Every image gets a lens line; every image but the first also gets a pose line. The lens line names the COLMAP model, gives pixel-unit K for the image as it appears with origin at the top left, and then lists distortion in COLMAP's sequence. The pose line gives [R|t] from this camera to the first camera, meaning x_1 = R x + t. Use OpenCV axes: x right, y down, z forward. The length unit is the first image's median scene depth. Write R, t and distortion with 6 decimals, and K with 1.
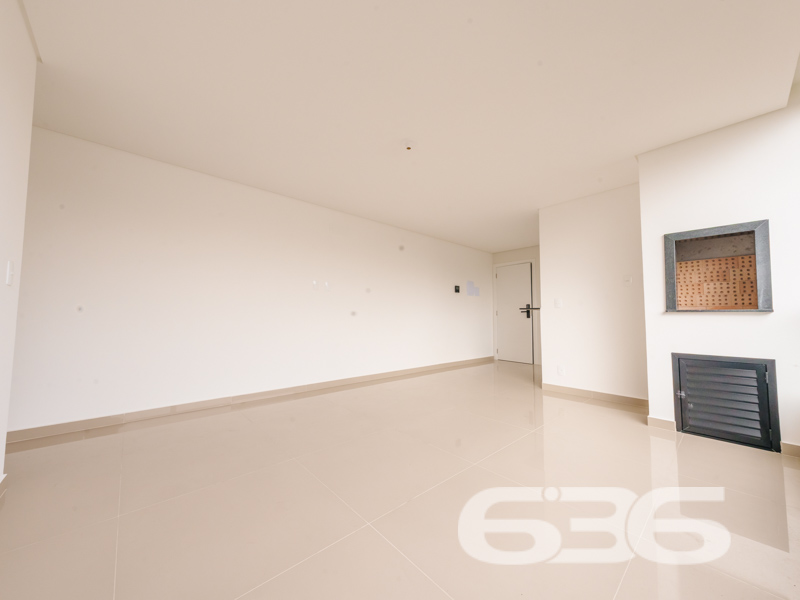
lens RADIAL K [[306.7, 0, 397.4], [0, 306.7, 300.7], [0, 0, 1]] dist [-0.001591, -0.000190]
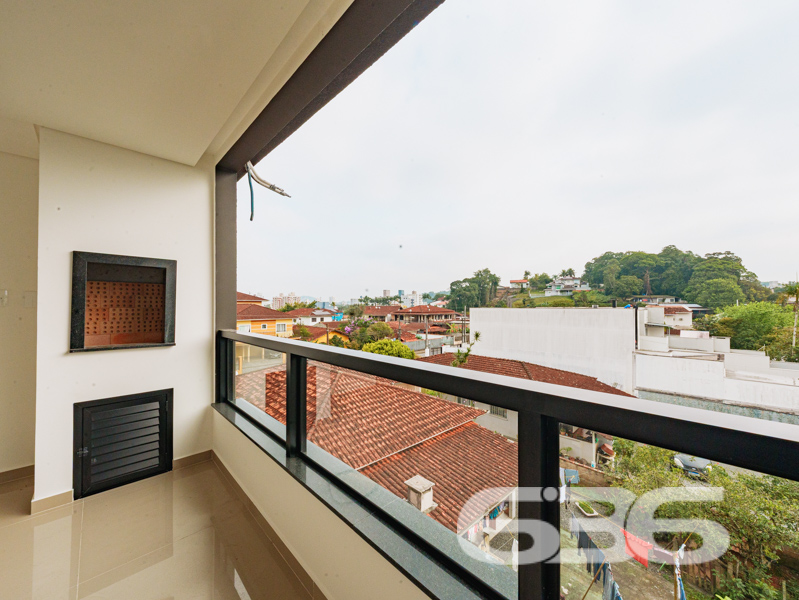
lens RADIAL K [[306.3, 0, 396.5], [0, 306.3, 302.9], [0, 0, 1]] dist [-0.001591, -0.000190]
pose [[-0.040361, 0.006945, 0.999161, 0.063026], [-0.069866, 0.997509, -0.009756, -0.132447], [-0.996740, -0.070201, -0.039775, 0.201420]]
